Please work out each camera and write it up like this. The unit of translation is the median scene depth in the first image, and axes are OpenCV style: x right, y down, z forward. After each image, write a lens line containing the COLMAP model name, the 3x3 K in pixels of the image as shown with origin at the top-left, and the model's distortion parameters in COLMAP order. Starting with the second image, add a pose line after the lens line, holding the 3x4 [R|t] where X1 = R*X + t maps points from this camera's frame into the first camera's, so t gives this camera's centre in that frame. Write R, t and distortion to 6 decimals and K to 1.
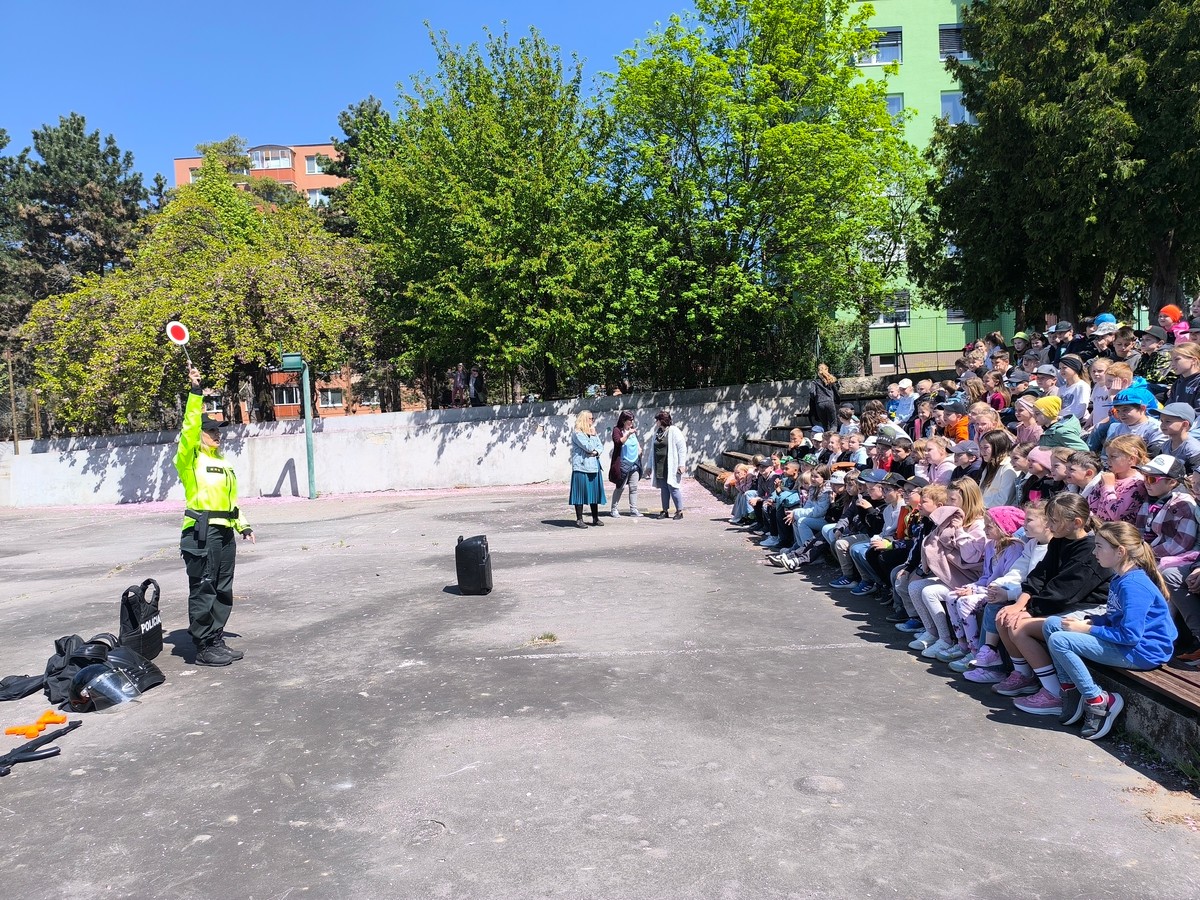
lens RADIAL K [[820.4, 0, 601.1], [0, 820.4, 443.7], [0, 0, 1]] dist [0.042287, -0.042742]
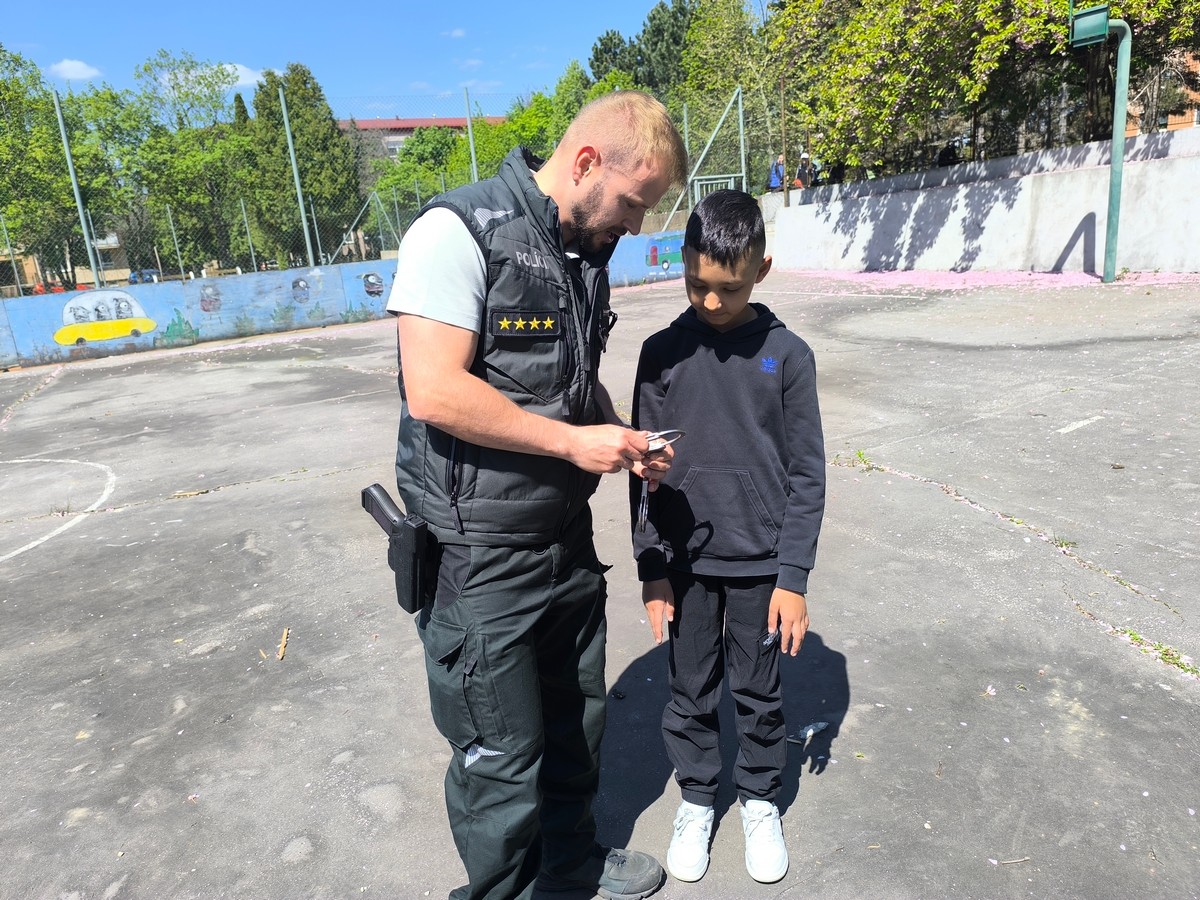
lens RADIAL K [[810.6, 0, 600.0], [0, 810.6, 450.0], [0, 0, 1]] dist [0.037020, -0.043986]
pose [[0.503804, 0.234825, -0.831287, -0.038544], [0.042148, 0.954512, 0.295178, -0.007499], [0.862789, -0.183749, 0.470990, 0.648320]]
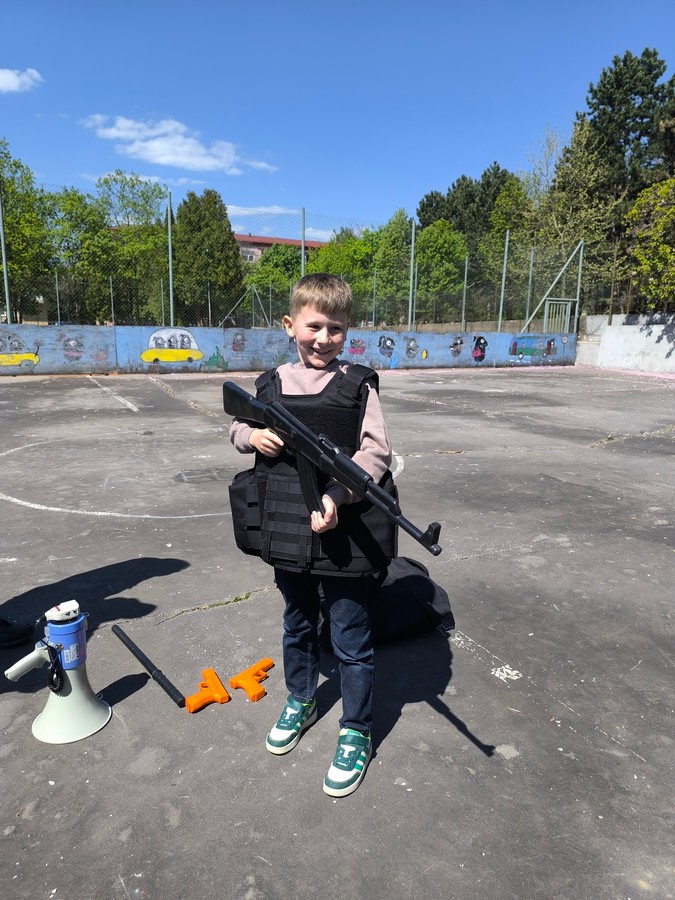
lens RADIAL K [[612.6, 0, 338.9], [0, 612.6, 444.9], [0, 0, 1]] dist [0.040030, -0.045005]
pose [[0.471634, 0.224039, -0.852859, -0.108334], [-0.066335, 0.973459, 0.219036, 0.020566], [0.879296, -0.046731, 0.473978, 0.332094]]
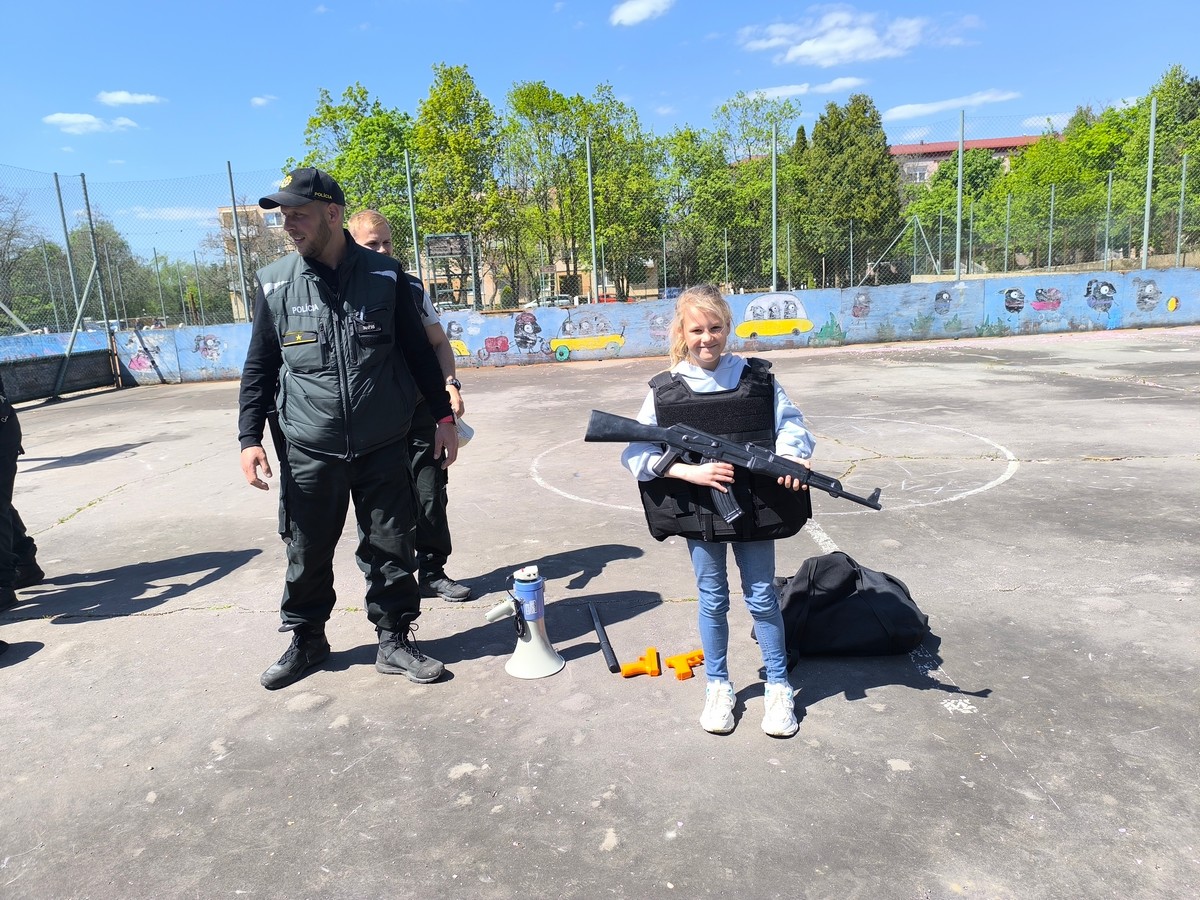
lens RADIAL K [[816.8, 0, 586.3], [0, 816.8, 448.0], [0, 0, 1]] dist [0.040030, -0.045005]
pose [[-0.030054, 0.240334, -0.970225, -0.024764], [0.033070, 0.970371, 0.239346, 0.001171], [0.999001, -0.024892, -0.037111, 0.372745]]
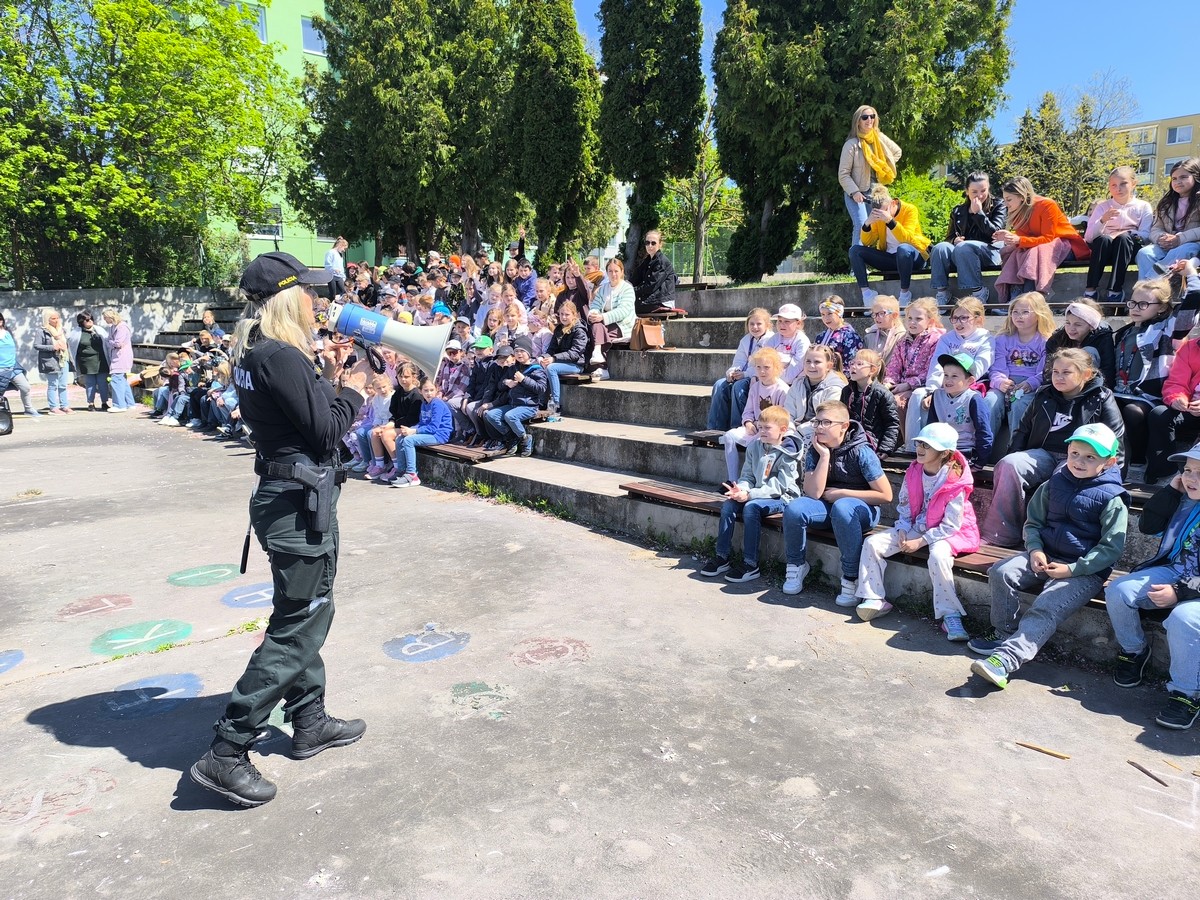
lens RADIAL K [[816.9, 0, 596.4], [0, 816.9, 452.7], [0, 0, 1]] dist [0.050479, -0.054597]
pose [[0.750132, -0.075122, 0.657007, -0.125197], [-0.001969, 0.993268, 0.115819, 0.015331], [-0.661285, -0.088173, 0.744935, -0.249812]]
